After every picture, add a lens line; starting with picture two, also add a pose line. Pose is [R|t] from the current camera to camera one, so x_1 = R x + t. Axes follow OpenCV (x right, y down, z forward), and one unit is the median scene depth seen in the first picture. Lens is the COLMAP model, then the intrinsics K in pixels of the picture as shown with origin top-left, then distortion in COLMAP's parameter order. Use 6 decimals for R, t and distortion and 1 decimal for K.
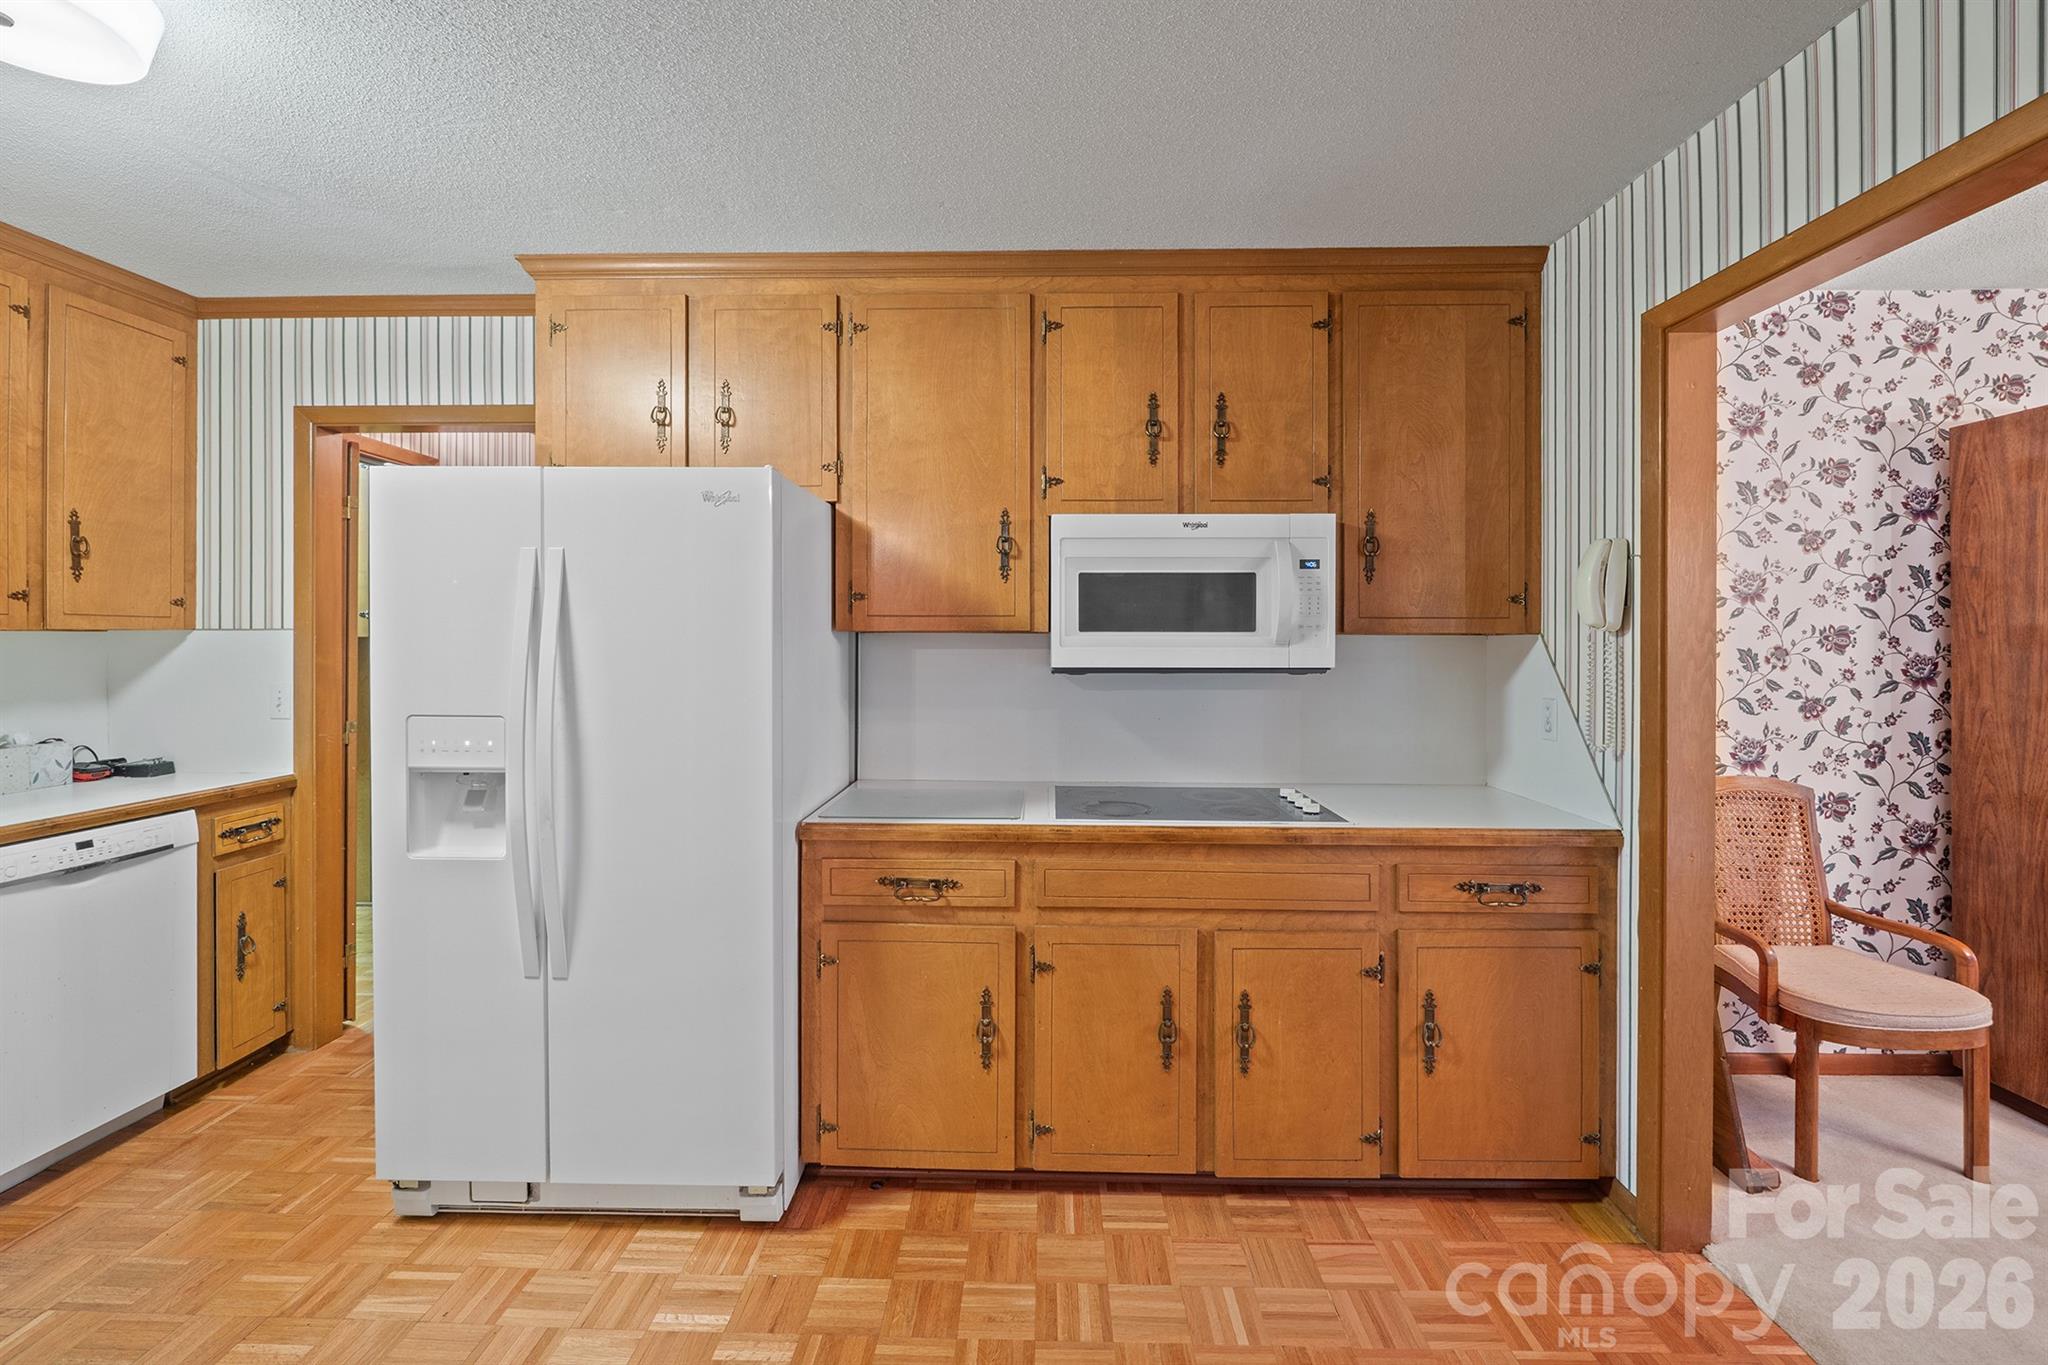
lens RADIAL K [[866.1, 0, 1029.0], [0, 866.1, 645.2], [0, 0, 1]] dist [-0.007016, -0.000507]
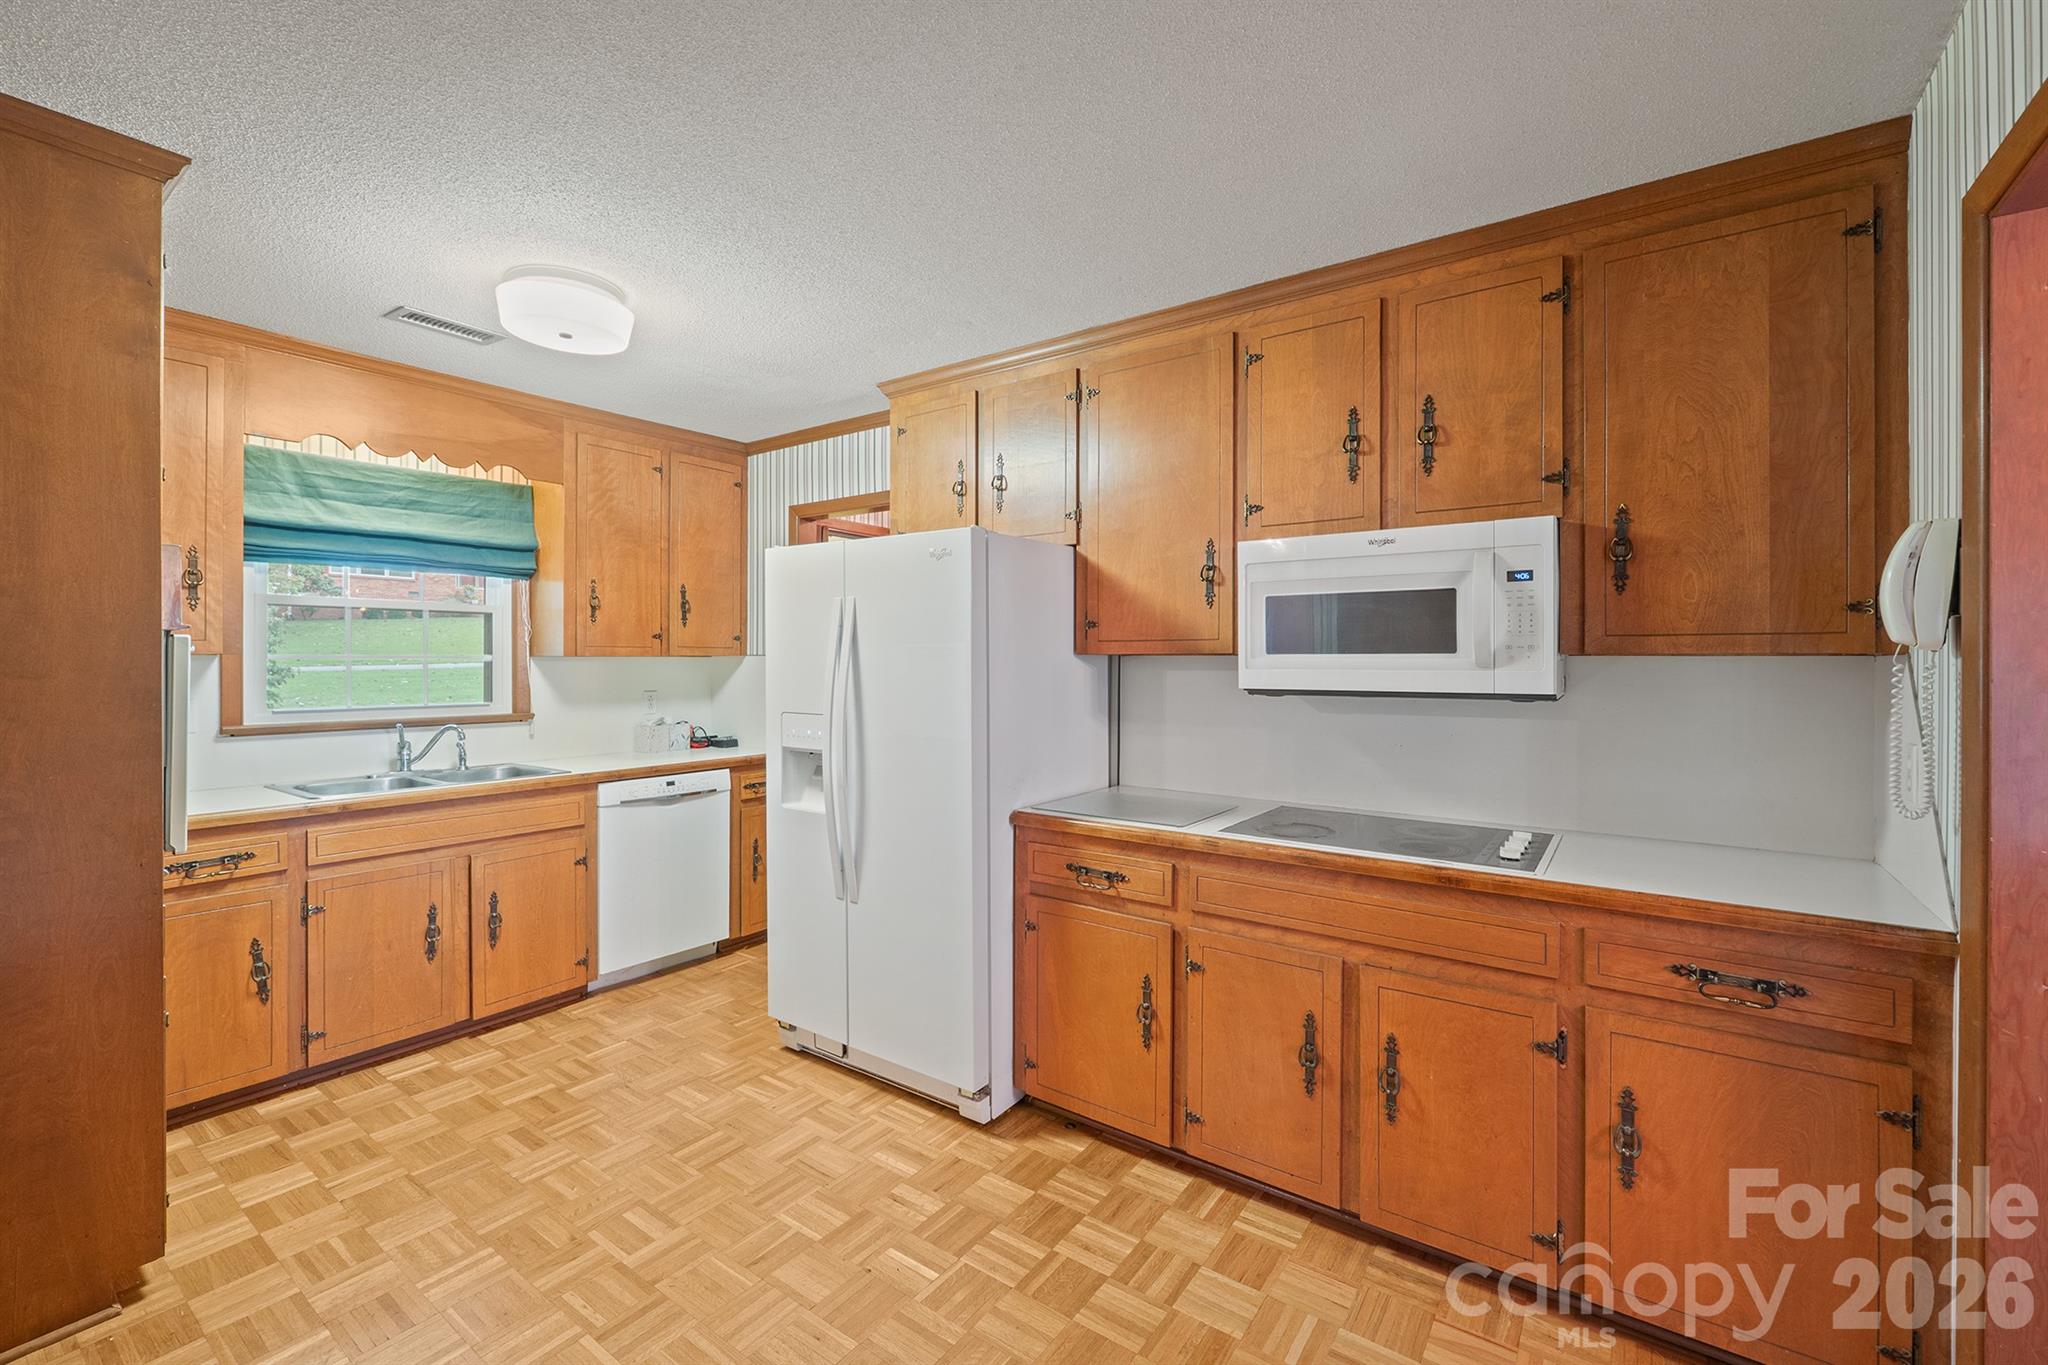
lens RADIAL K [[861.7, 0, 1027.5], [0, 861.7, 664.6], [0, 0, 1]] dist [-0.006620, -0.000590]
pose [[0.824419, 0.001743, -0.565977, 0.398377], [-0.003171, 0.999994, -0.001540, -0.000824], [0.565971, 0.003064, 0.824420, -0.000191]]
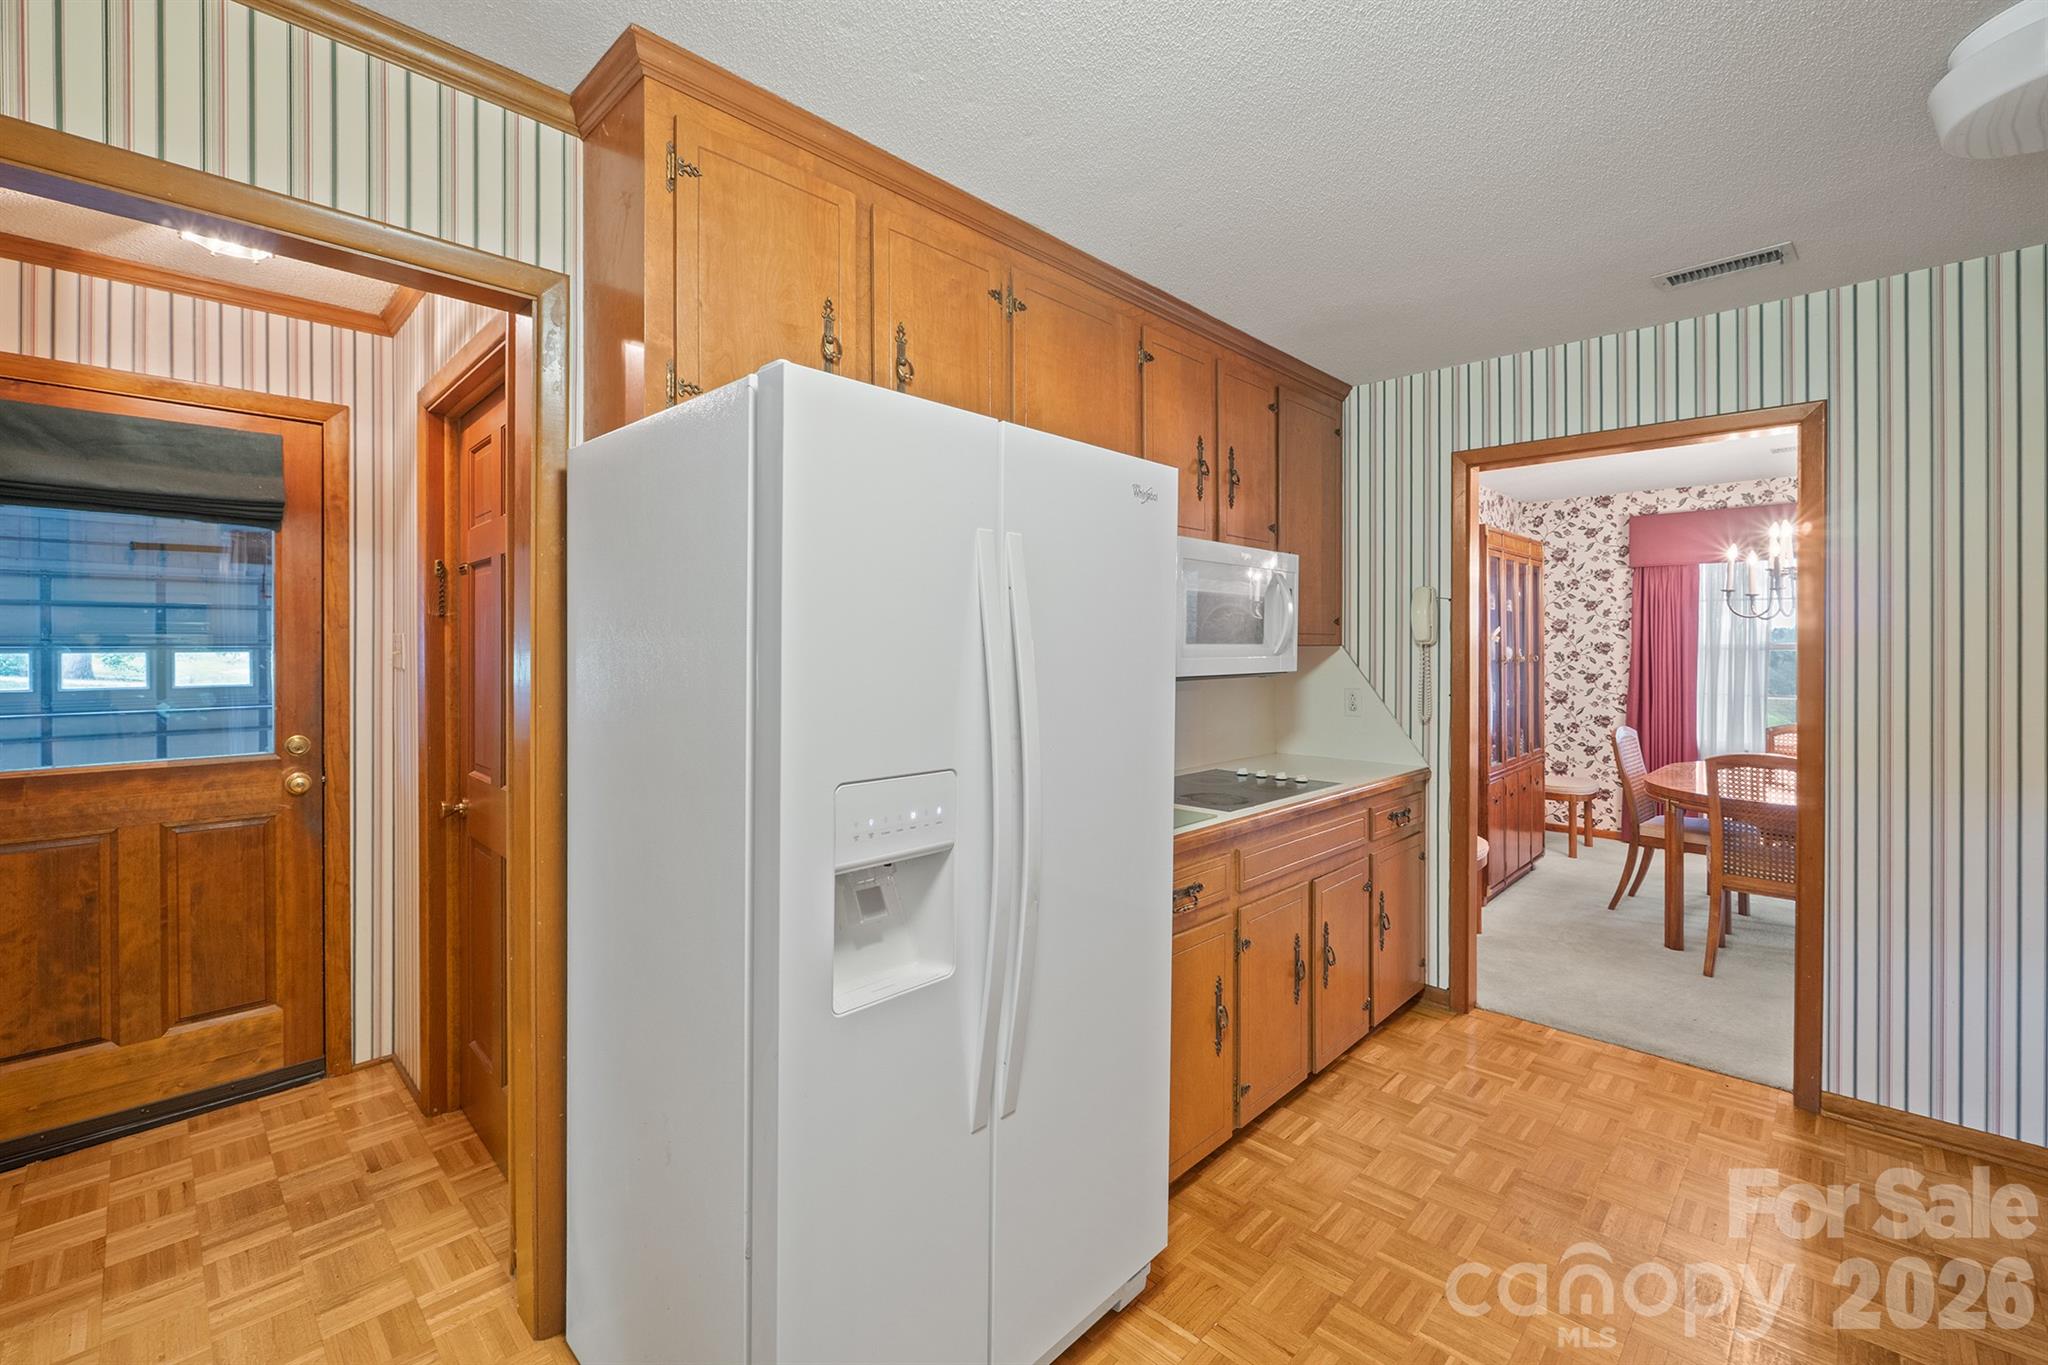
lens RADIAL K [[866.1, 0, 1029.0], [0, 866.1, 645.2], [0, 0, 1]] dist [-0.007016, -0.000507]
pose [[0.678014, -0.001955, 0.735046, -0.883081], [0.002683, 0.999996, 0.000185, -0.014062], [-0.735044, 0.001847, 0.678017, 0.394341]]
